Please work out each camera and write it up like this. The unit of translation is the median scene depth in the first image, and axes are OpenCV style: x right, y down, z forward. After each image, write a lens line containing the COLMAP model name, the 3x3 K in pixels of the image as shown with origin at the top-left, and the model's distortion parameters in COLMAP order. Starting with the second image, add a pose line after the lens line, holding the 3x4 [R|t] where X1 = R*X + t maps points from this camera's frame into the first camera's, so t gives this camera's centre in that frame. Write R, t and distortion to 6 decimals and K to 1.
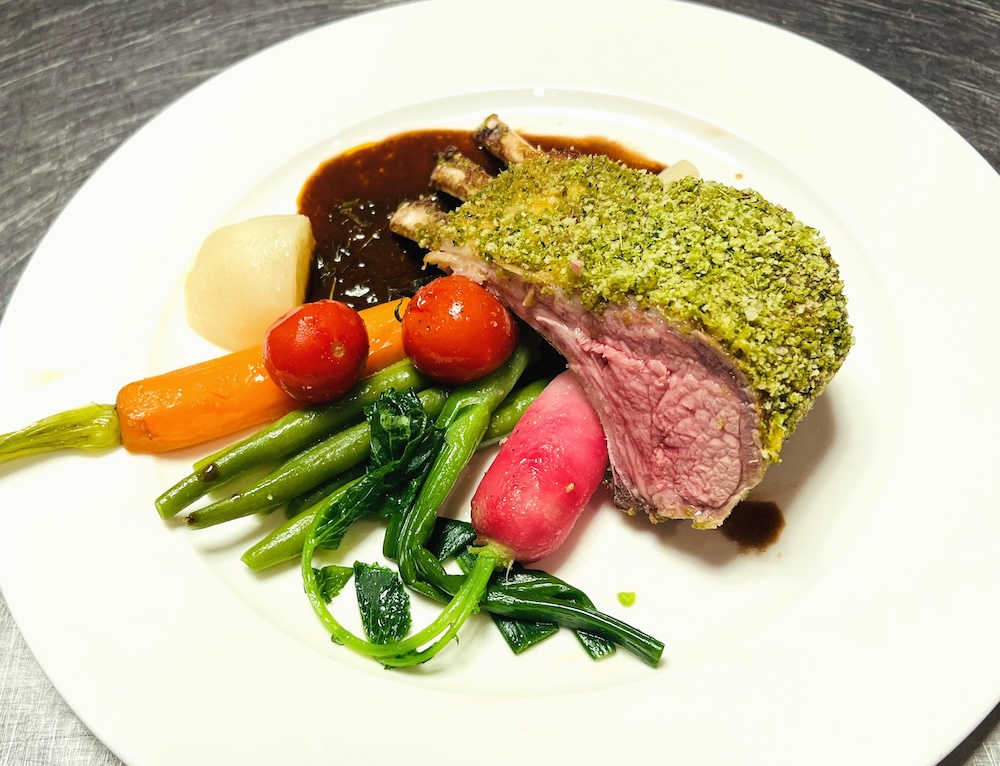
lens RADIAL K [[946.6, 0, 500.0], [0, 946.6, 383.0], [0, 0, 1]] dist [-0.007090, -0.003009]
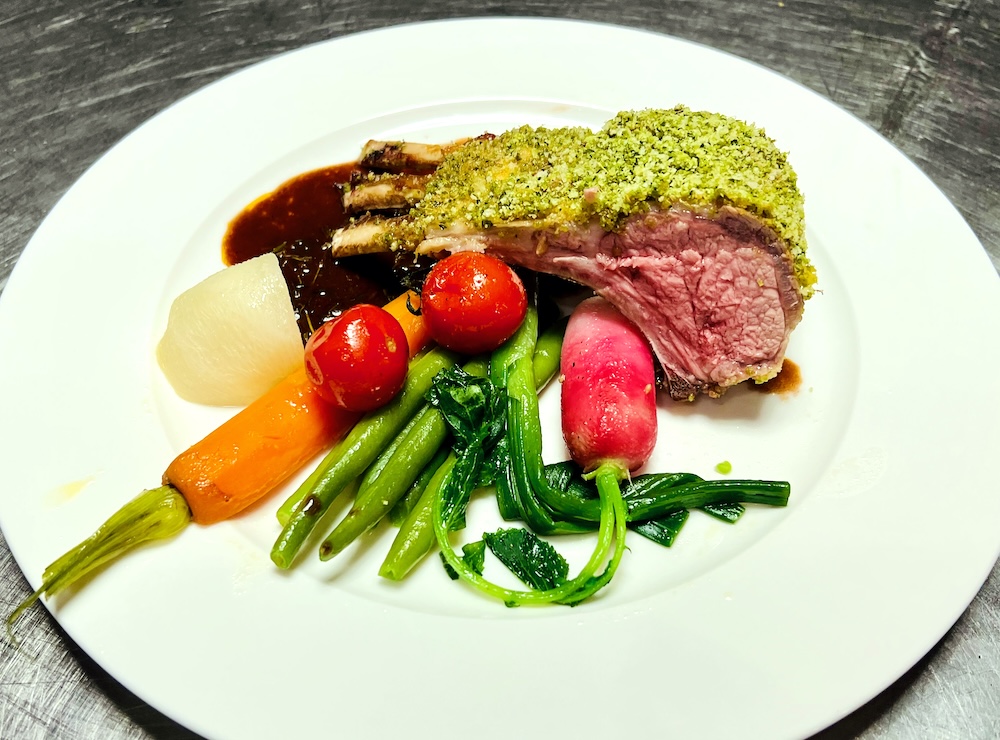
lens RADIAL K [[865.5, 0, 500.0], [0, 865.5, 370.0], [0, 0, 1]] dist [0.014333, 0.003074]
pose [[0.893230, -0.315162, 0.320646, -0.387852], [0.345574, 0.937486, -0.041219, 0.071273], [-0.287610, 0.147625, 0.946302, 0.098706]]
